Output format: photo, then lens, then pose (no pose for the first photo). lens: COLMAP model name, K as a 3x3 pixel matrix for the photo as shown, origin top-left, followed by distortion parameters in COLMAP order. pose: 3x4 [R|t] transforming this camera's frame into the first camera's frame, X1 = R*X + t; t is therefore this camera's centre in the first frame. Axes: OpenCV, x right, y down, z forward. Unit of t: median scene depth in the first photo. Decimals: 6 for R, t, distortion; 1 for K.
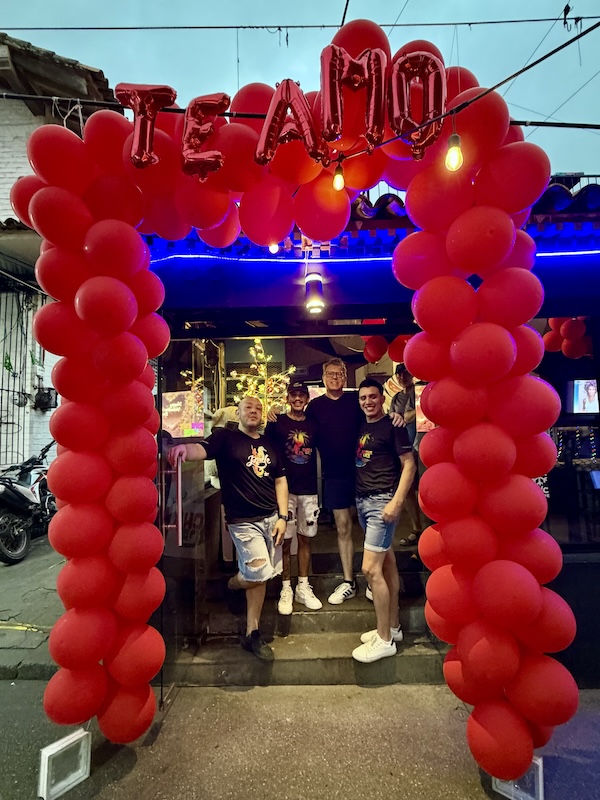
lens RADIAL K [[414.3, 0, 300.0], [0, 414.3, 400.0], [0, 0, 1]] dist [-0.053342, 0.000032]
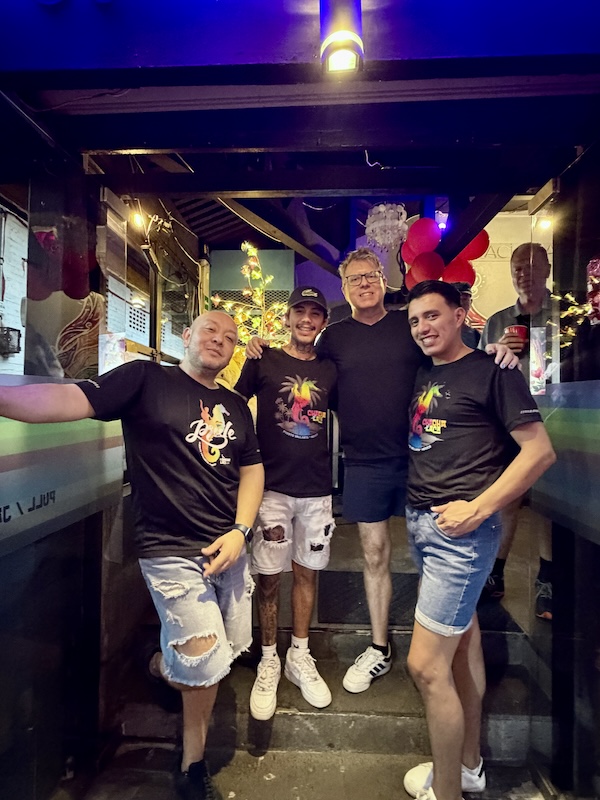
lens RADIAL K [[414.3, 0, 300.0], [0, 414.3, 400.0], [0, 0, 1]] dist [-0.053342, 0.000032]
pose [[0.998516, 0.036896, -0.040068, 0.018075], [-0.033335, 0.995723, 0.086162, 0.058604], [0.043075, -0.084699, 0.995475, 0.475487]]
